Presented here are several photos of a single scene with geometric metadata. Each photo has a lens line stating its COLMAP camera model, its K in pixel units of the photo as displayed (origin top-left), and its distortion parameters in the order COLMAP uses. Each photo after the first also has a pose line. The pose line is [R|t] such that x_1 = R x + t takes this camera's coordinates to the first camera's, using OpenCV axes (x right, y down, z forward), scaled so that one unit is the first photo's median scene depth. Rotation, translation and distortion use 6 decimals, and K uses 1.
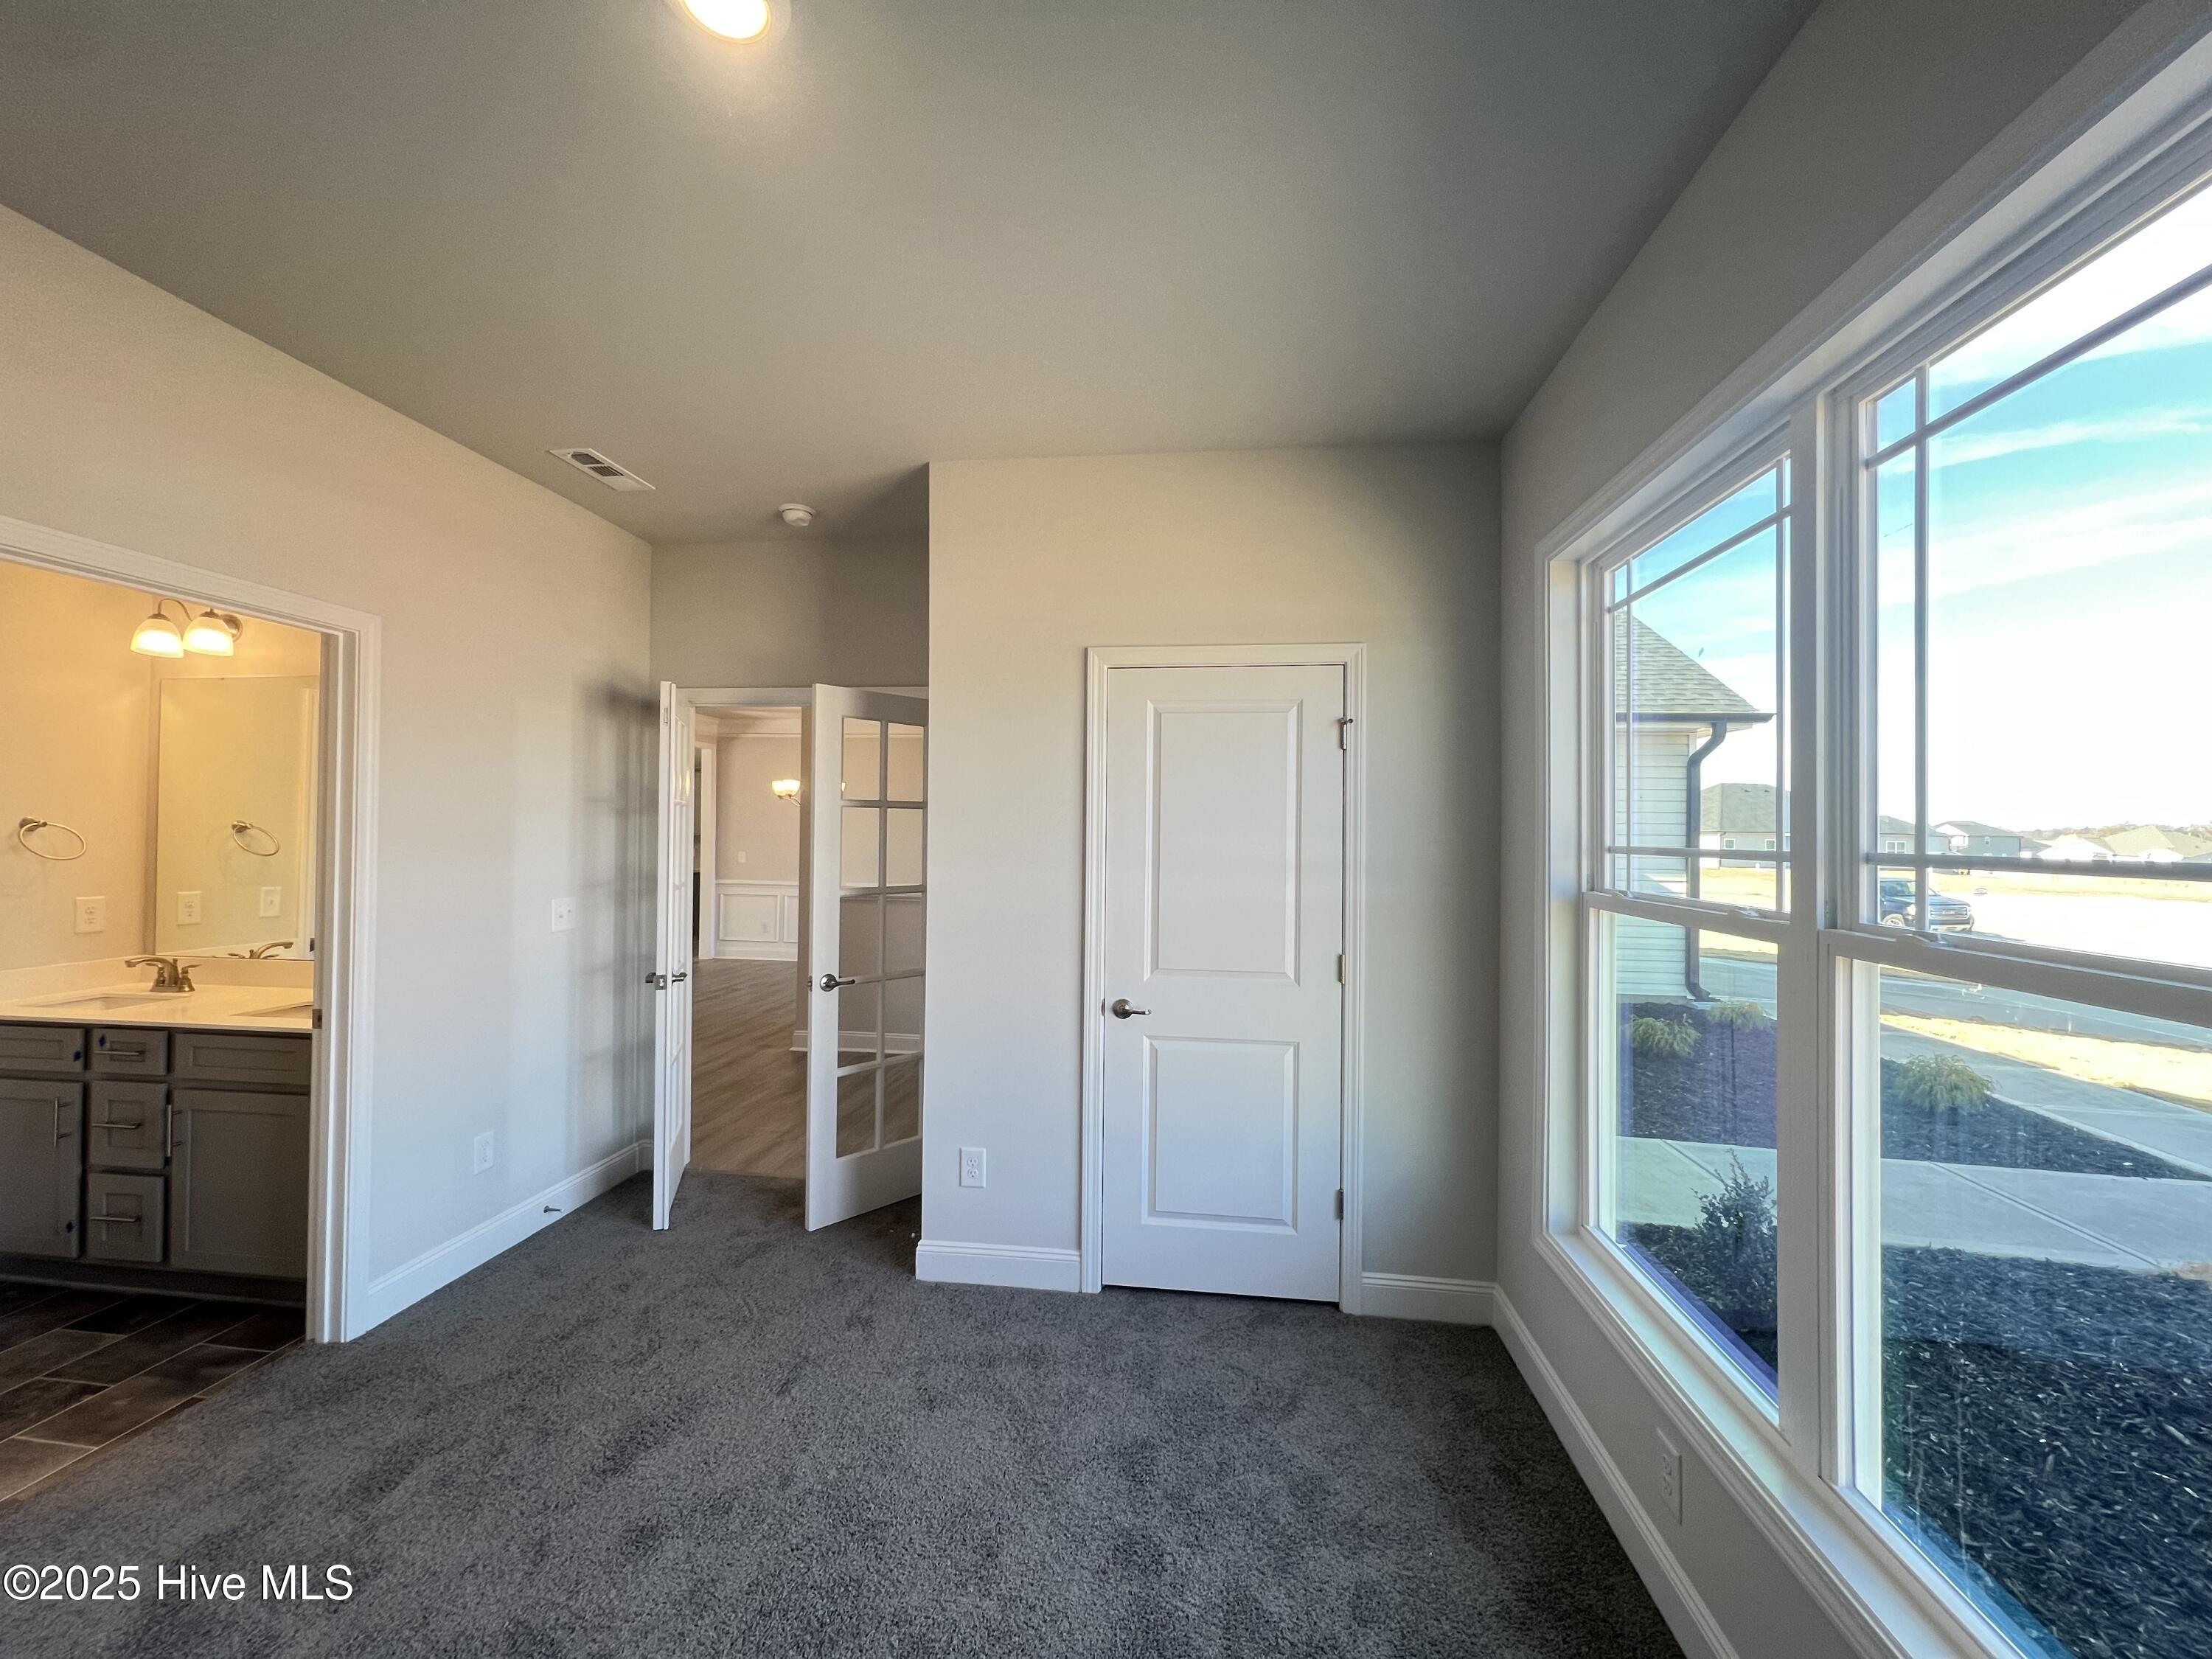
lens RADIAL K [[884.1, 0, 1099.5], [0, 884.1, 825.4], [0, 0, 1]] dist [-0.001976, 0.000306]
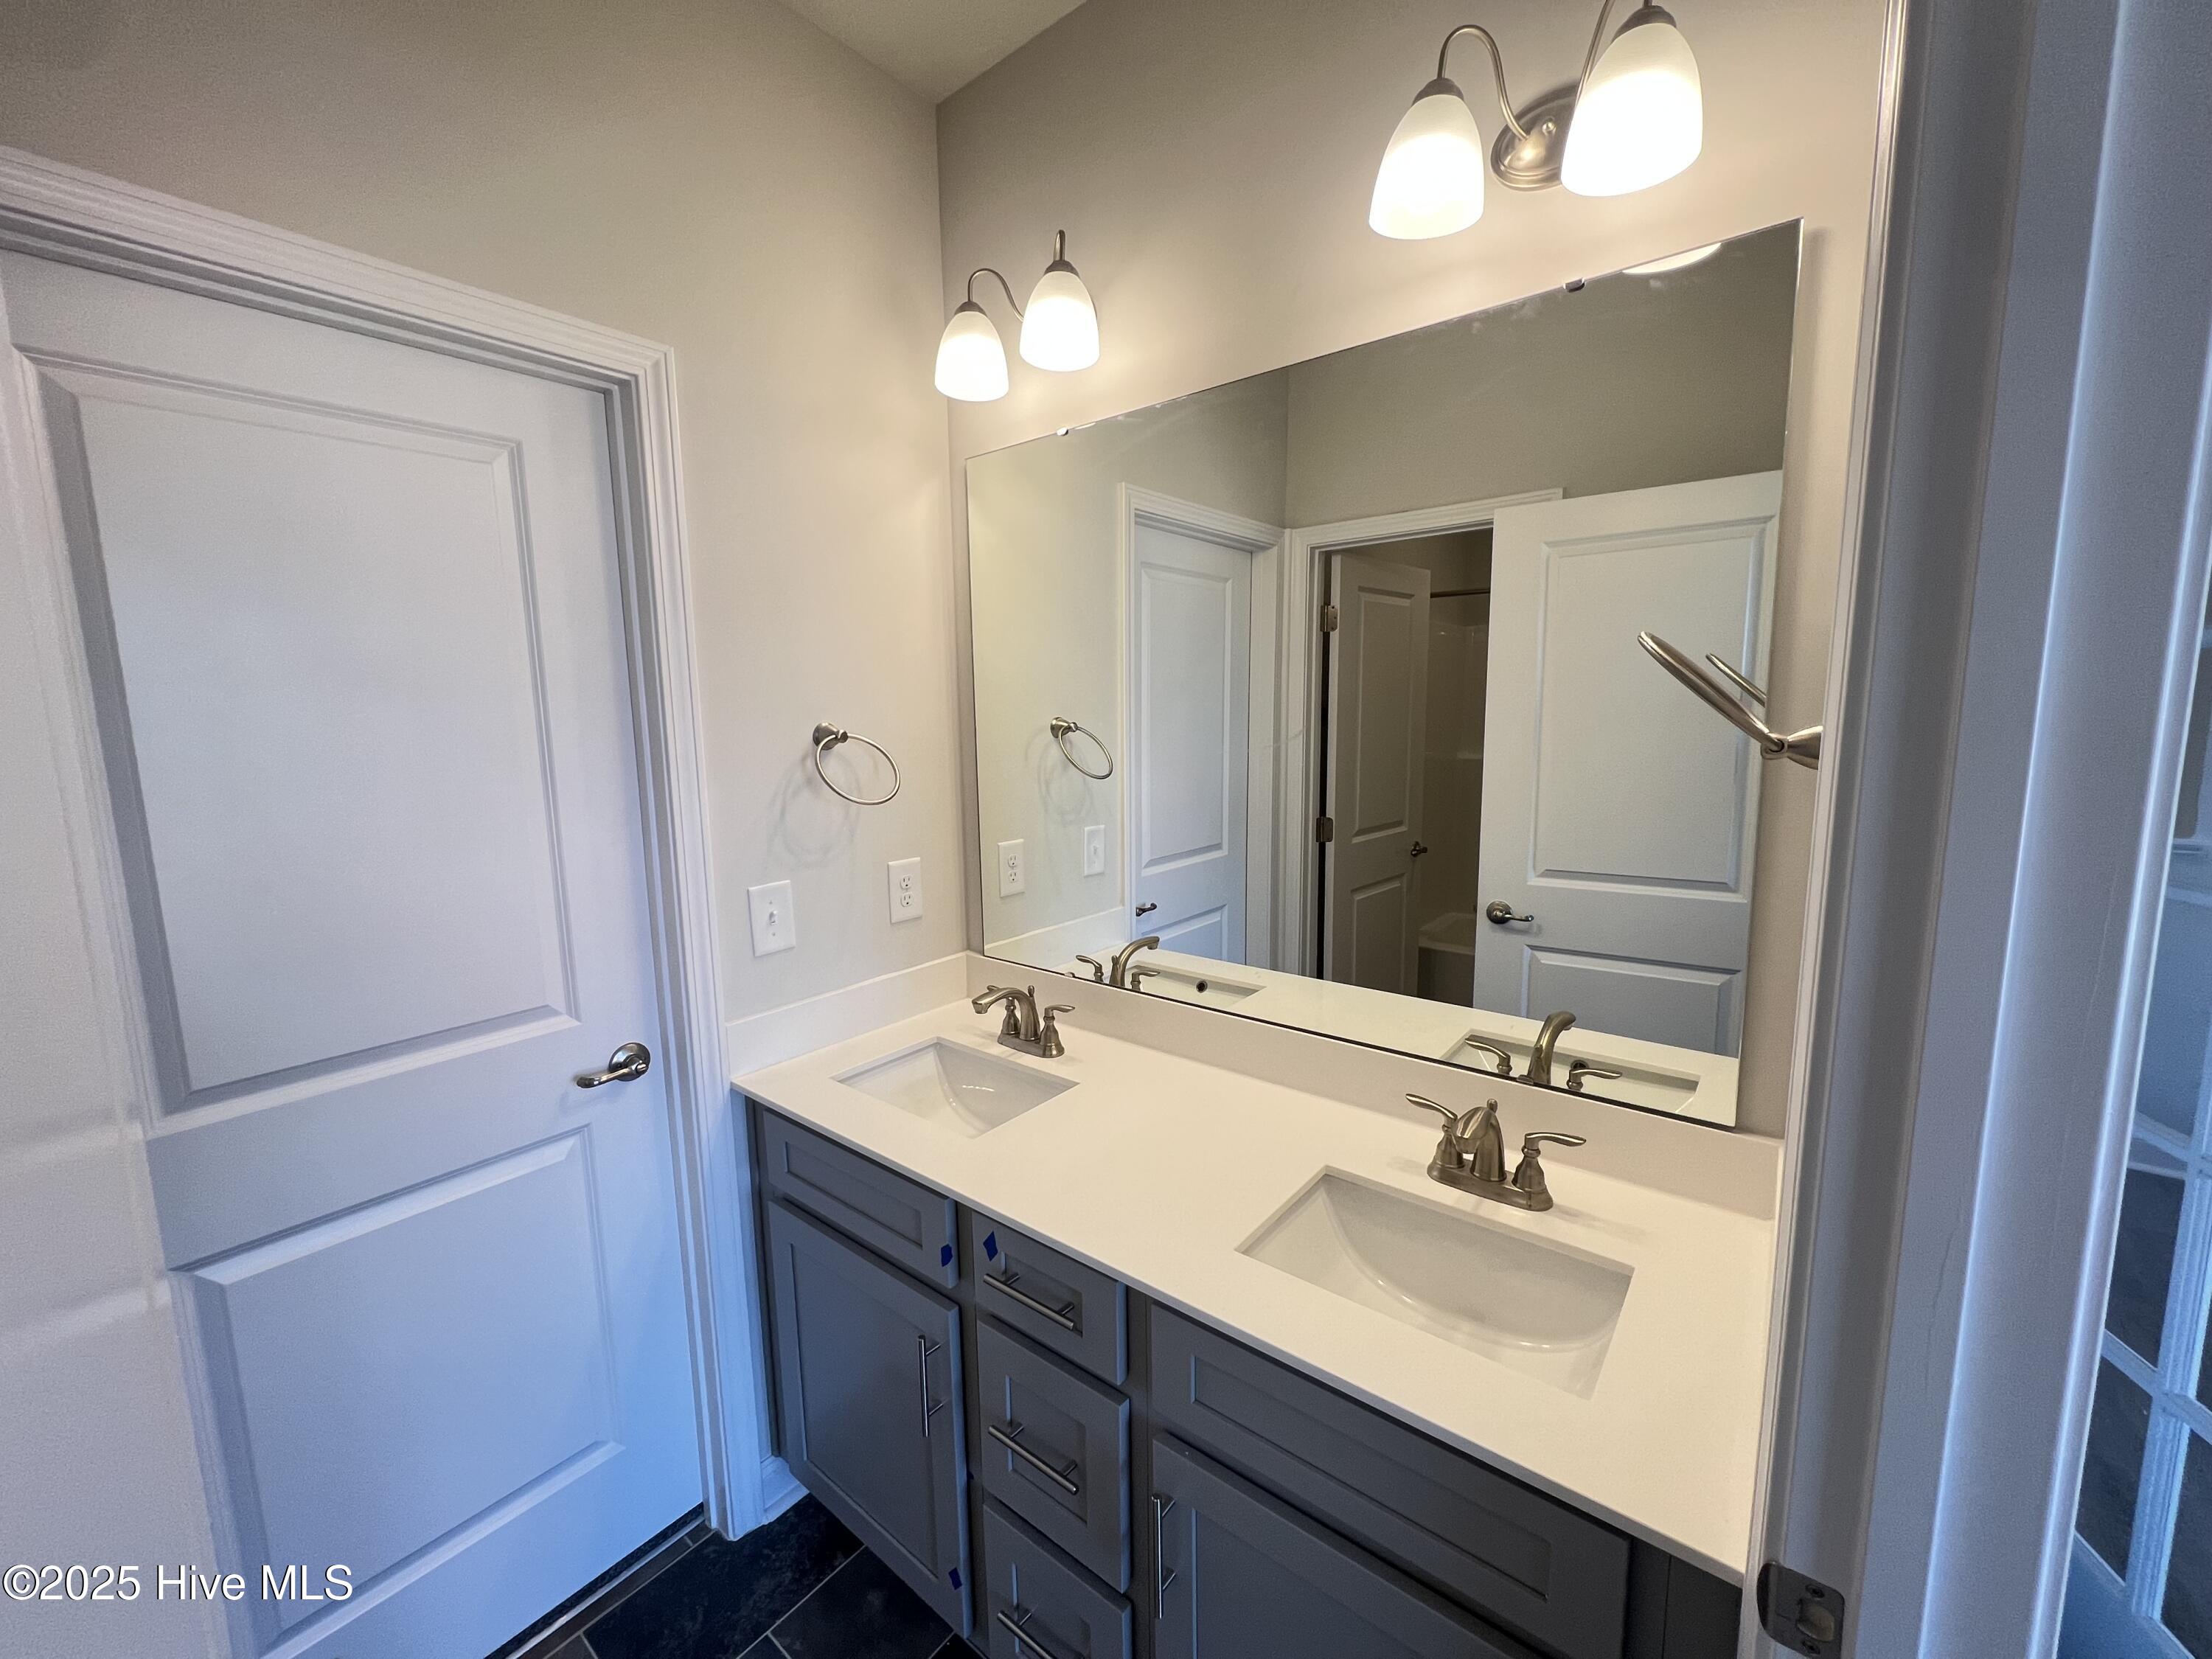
lens RADIAL K [[890.2, 0, 1098.8], [0, 890.2, 827.3], [0, 0, 1]] dist [-0.001540, 0.000143]
pose [[0.852595, 0.049823, -0.520191, -0.766077], [0.029974, 0.989143, 0.143867, -0.019803], [0.521711, -0.138253, 0.841845, 0.606399]]
